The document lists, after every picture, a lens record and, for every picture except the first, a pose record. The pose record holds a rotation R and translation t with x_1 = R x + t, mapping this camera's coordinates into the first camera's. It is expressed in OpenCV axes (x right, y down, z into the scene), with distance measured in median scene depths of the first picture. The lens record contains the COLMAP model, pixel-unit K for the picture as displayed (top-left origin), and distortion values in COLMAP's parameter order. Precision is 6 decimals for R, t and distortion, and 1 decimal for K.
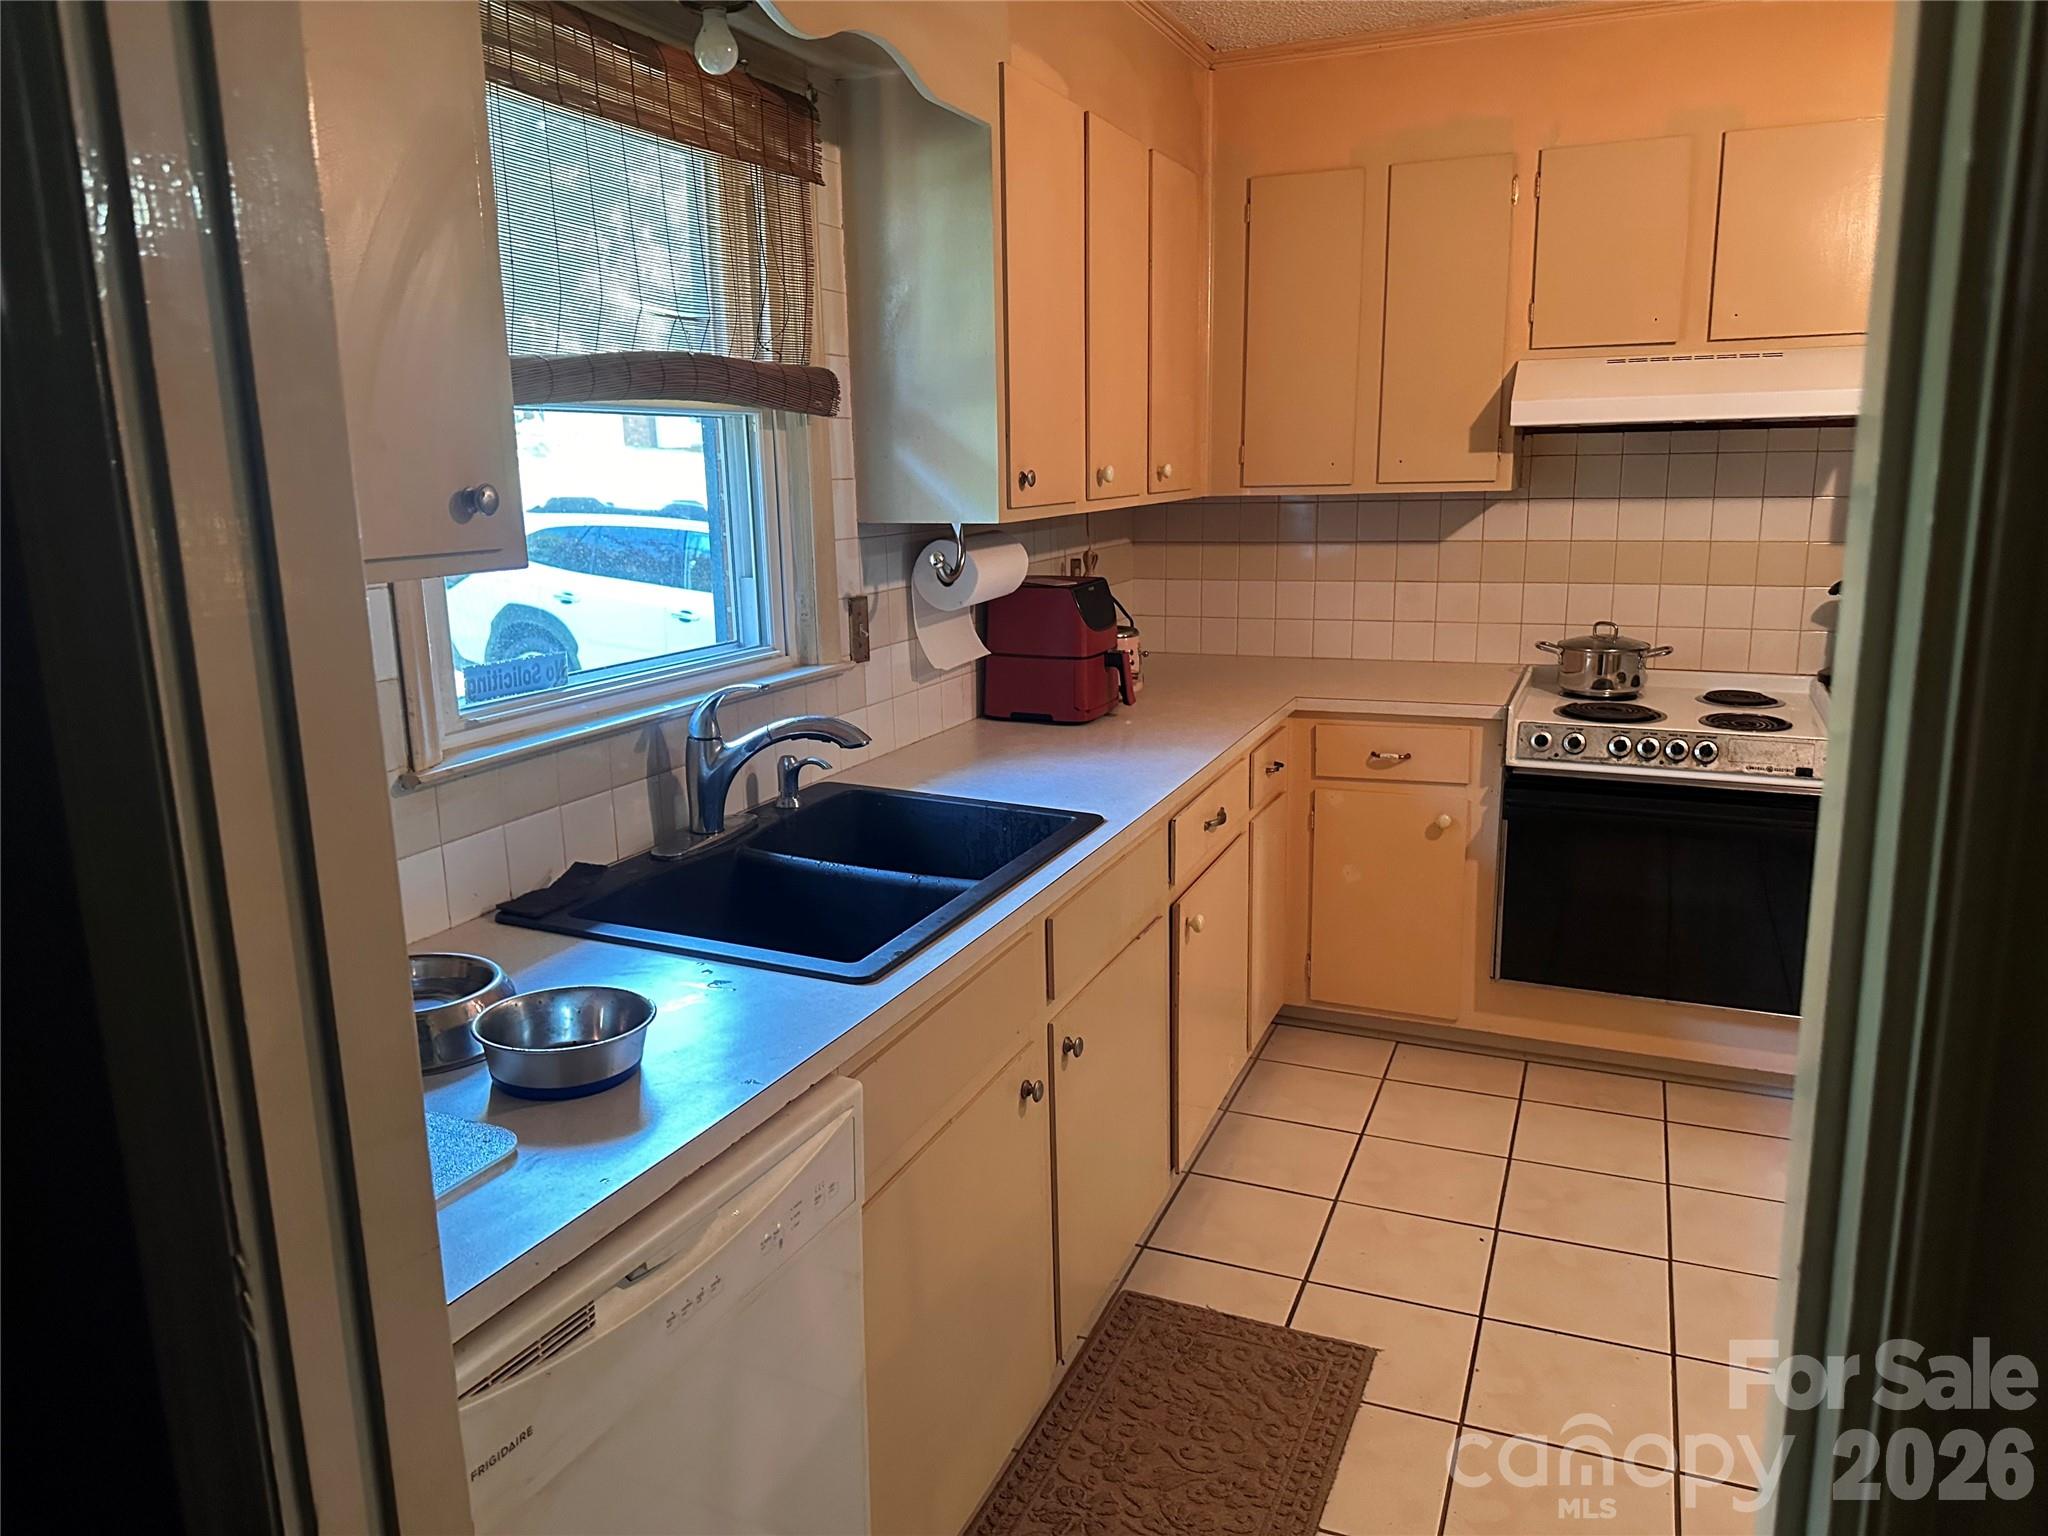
lens RADIAL K [[1430.0, 0, 1024.0], [0, 1430.0, 768.0], [0, 0, 1]] dist [0.151376, -0.000600]
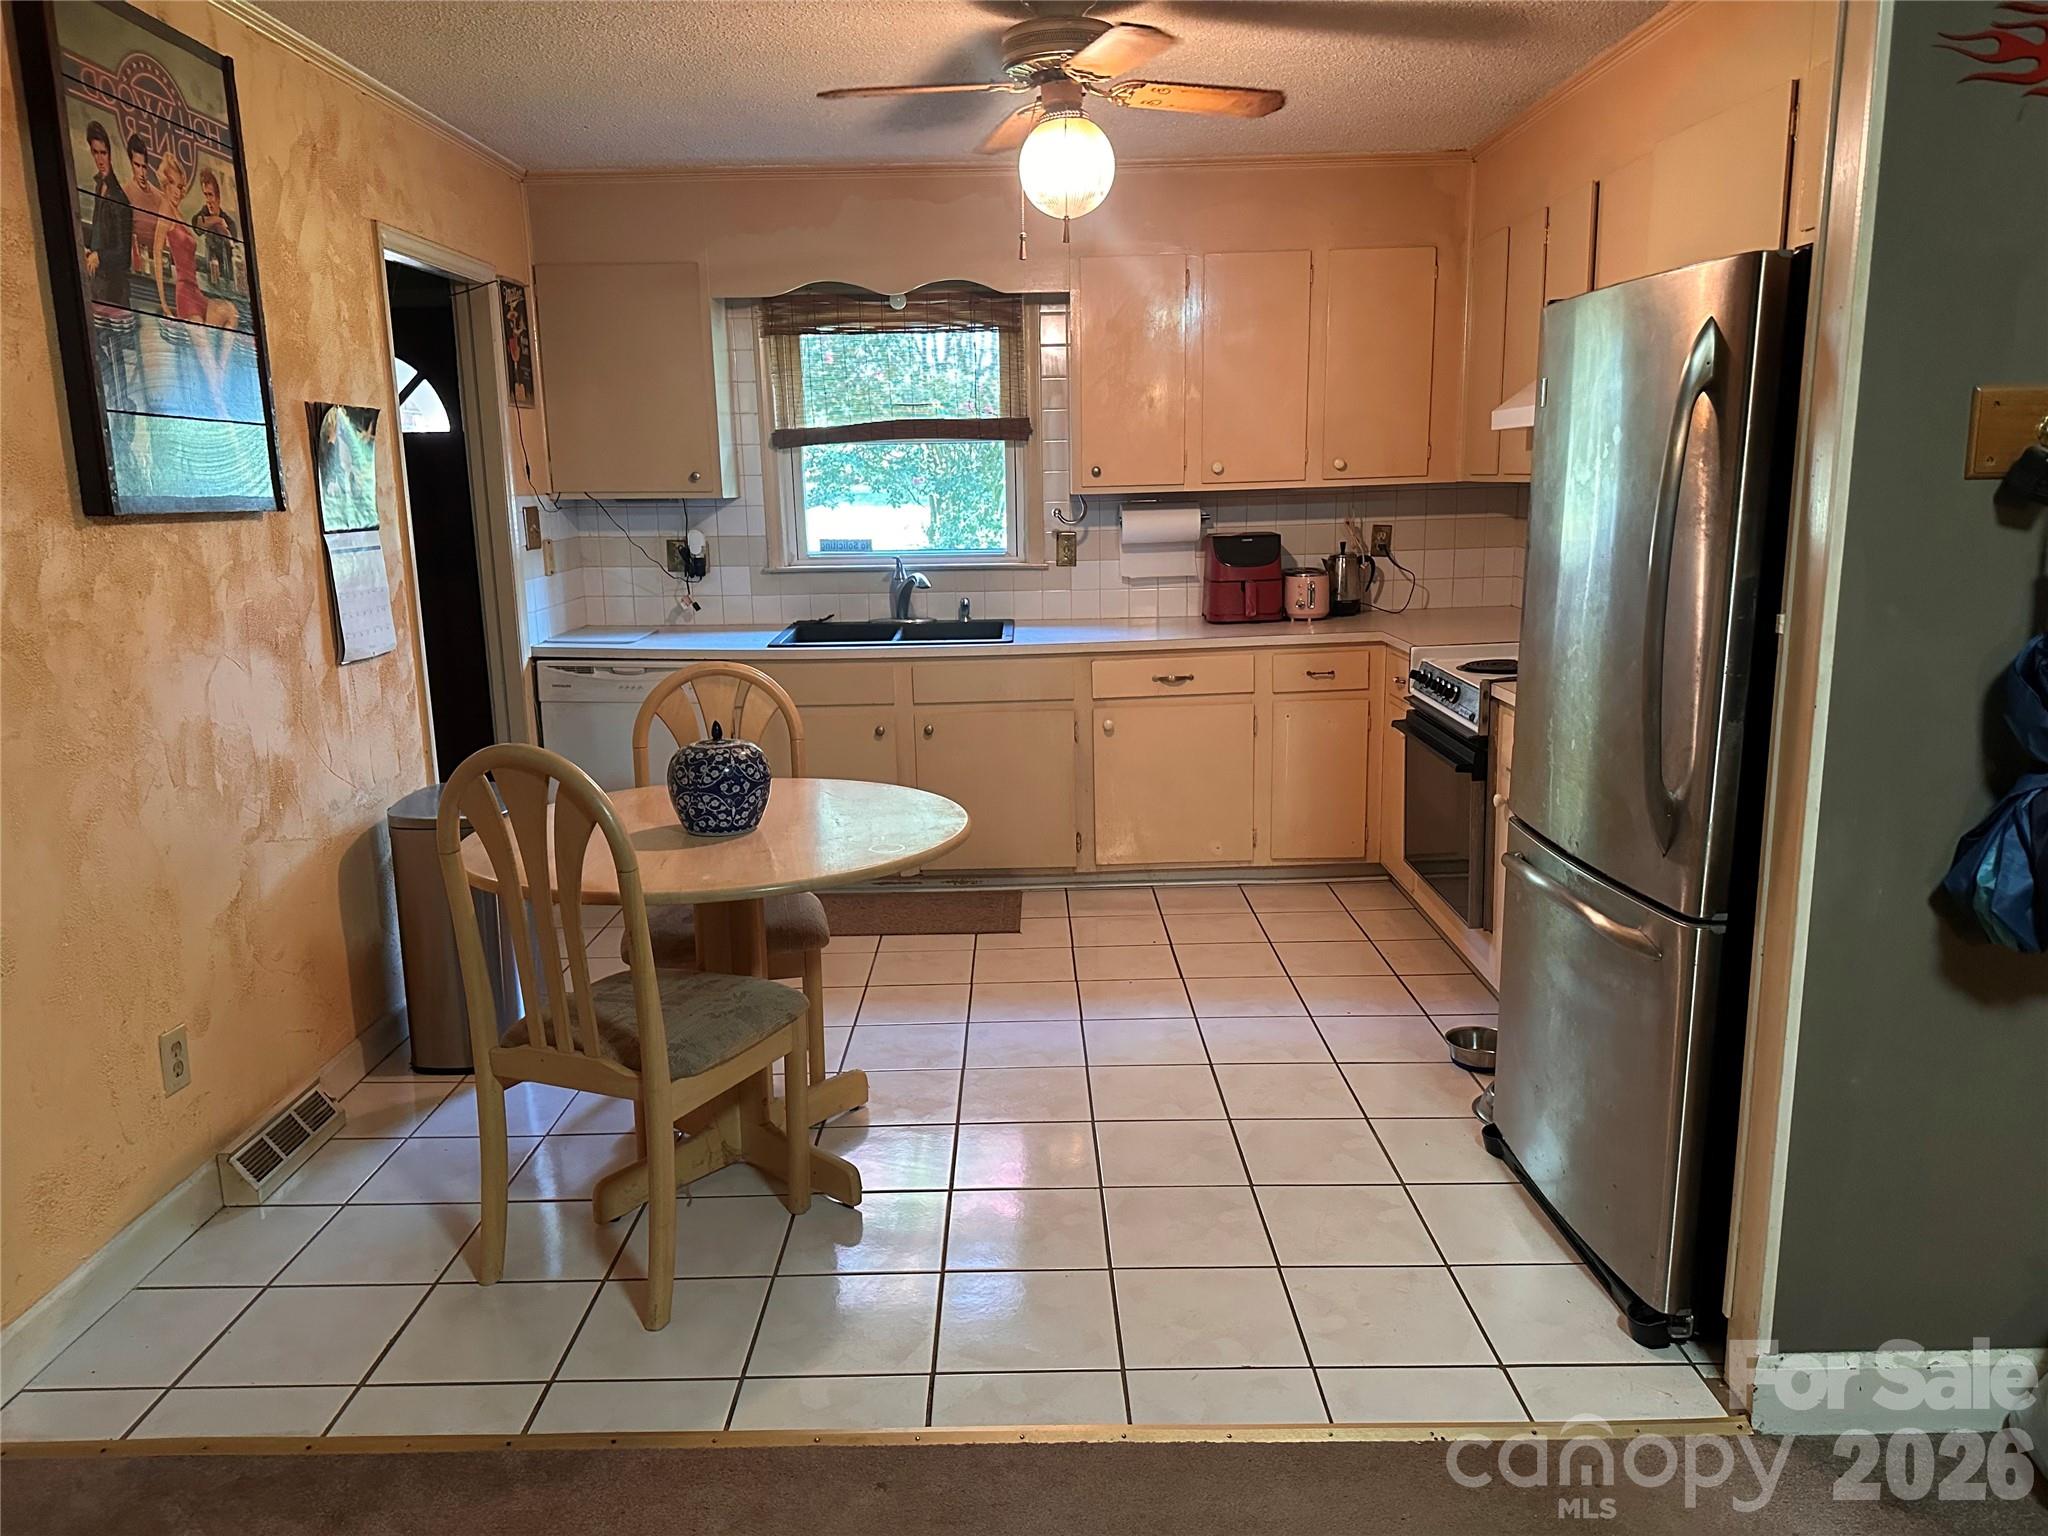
lens RADIAL K [[1460.8, 0, 1024.0], [0, 1460.8, 768.0], [0, 0, 1]] dist [0.217218, -0.288216]
pose [[0.356854, 0.193026, -0.914000, 1.646706], [-0.175560, 0.974843, 0.137332, -0.067543], [0.917515, 0.111454, 0.381764, 0.211264]]
